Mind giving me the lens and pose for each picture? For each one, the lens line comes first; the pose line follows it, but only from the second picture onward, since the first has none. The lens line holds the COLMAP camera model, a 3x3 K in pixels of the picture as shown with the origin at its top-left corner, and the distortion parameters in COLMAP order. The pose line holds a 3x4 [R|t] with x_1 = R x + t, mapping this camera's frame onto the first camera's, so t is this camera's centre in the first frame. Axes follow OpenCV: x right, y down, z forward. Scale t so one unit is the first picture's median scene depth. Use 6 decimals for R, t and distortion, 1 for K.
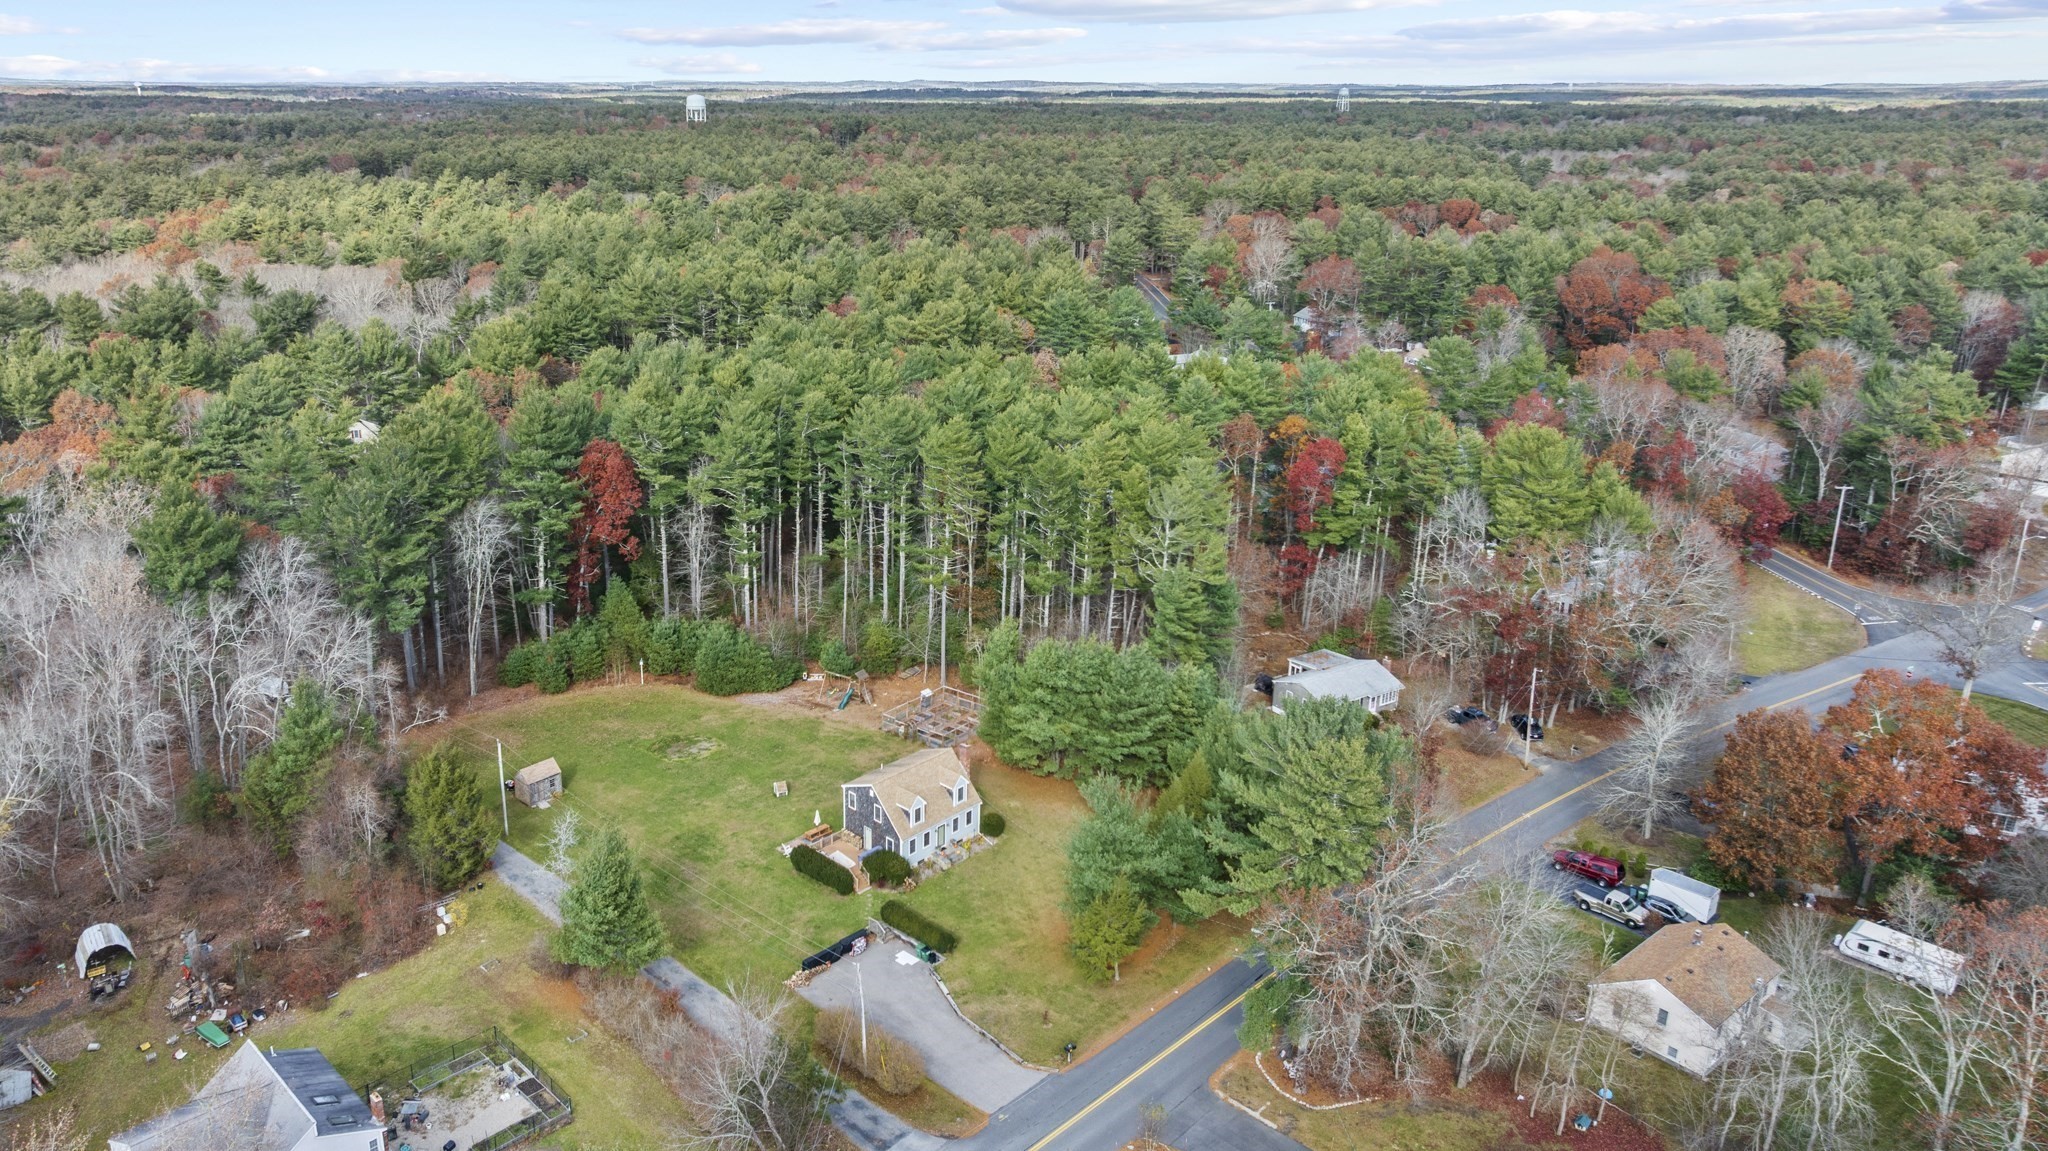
lens RADIAL K [[1440.4, 0, 1016.4], [0, 1440.4, 559.1], [0, 0, 1]] dist [-0.004938, -0.000988]
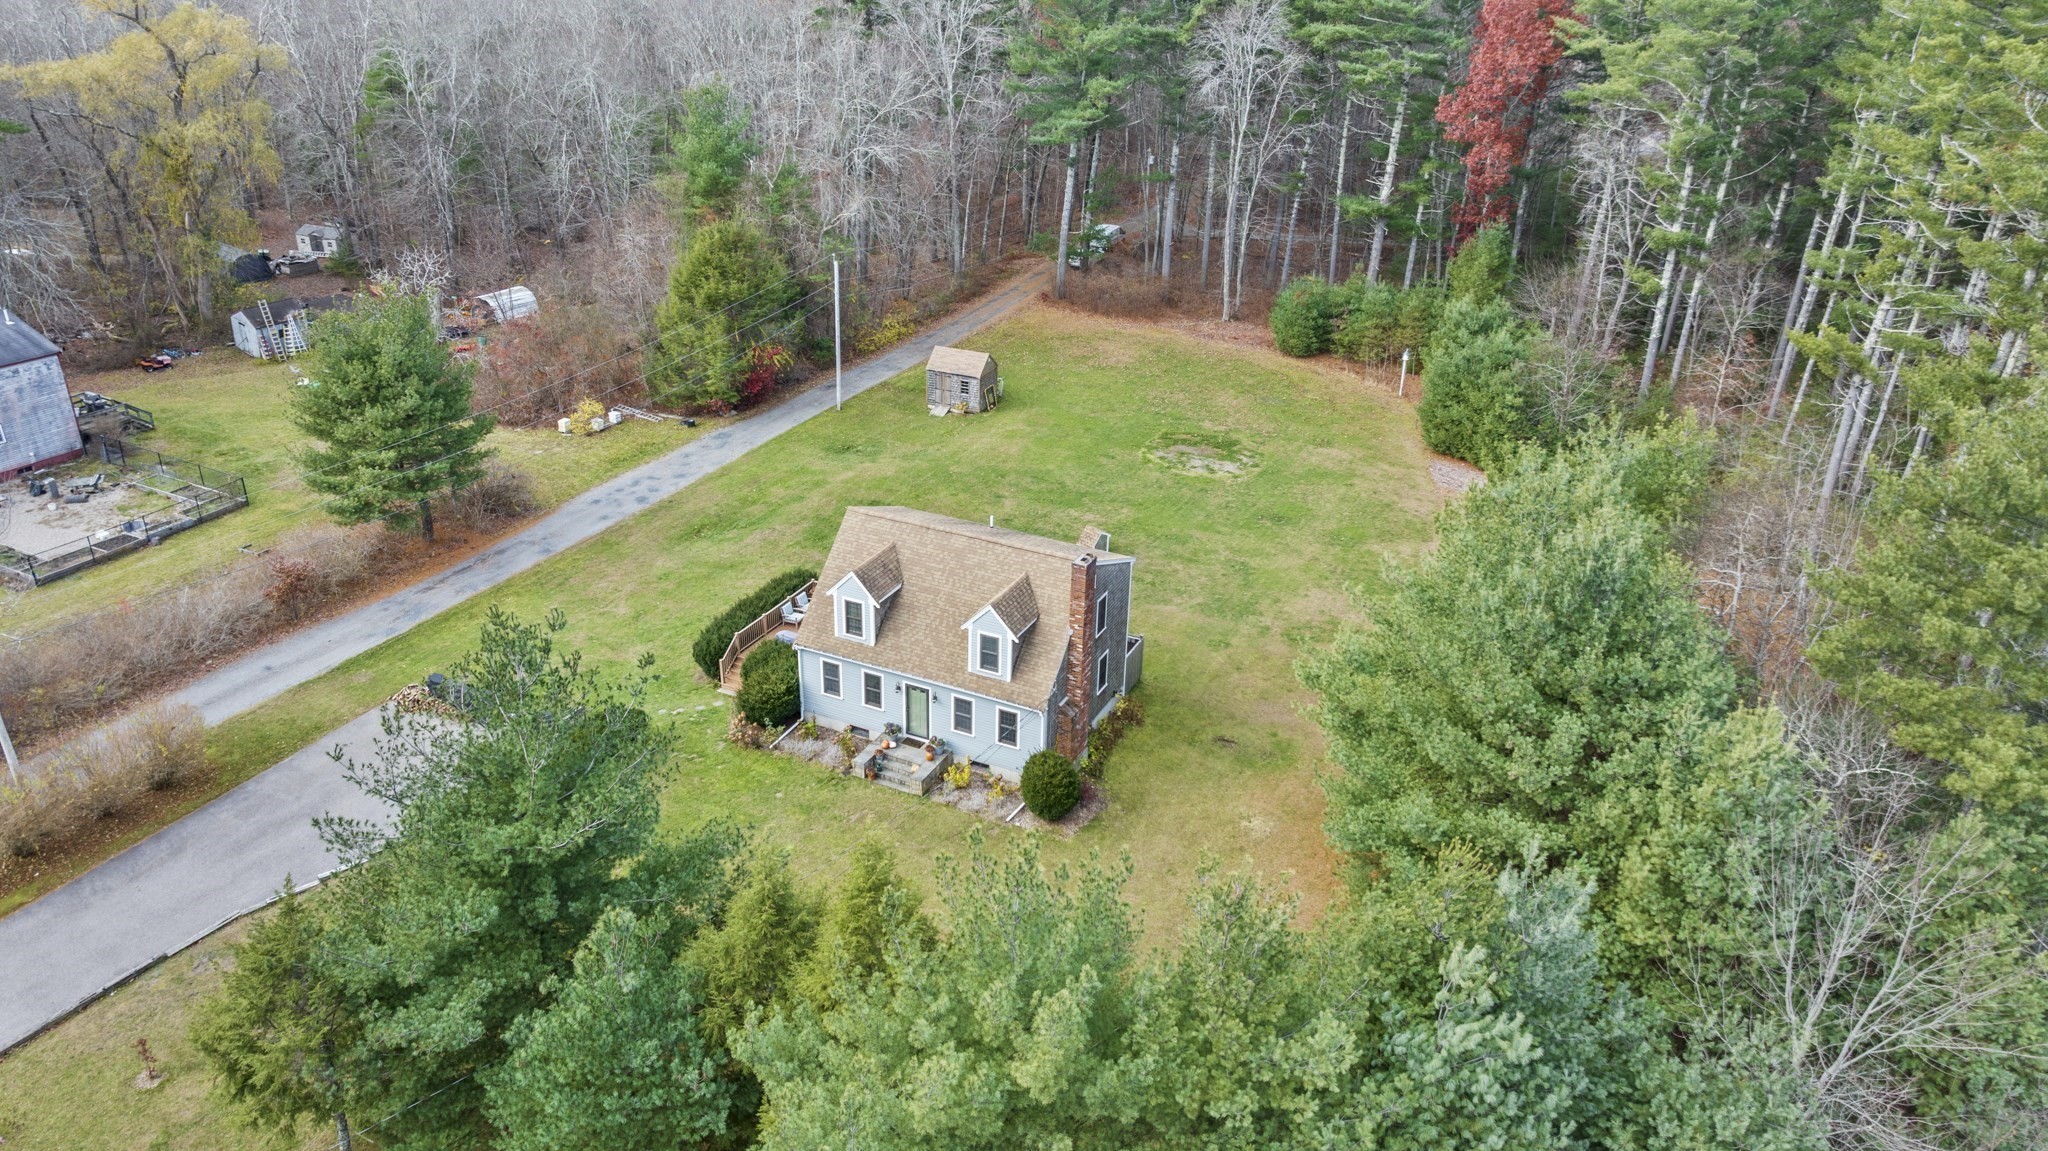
lens RADIAL K [[1440.4, 0, 1011.9], [0, 1440.4, 577.8], [0, 0, 1]] dist [-0.004938, -0.000988]
pose [[0.280483, 0.404560, -0.870437, 0.292708], [-0.314073, 0.895601, 0.315051, 0.025409], [0.907021, 0.185015, 0.378262, 0.881837]]
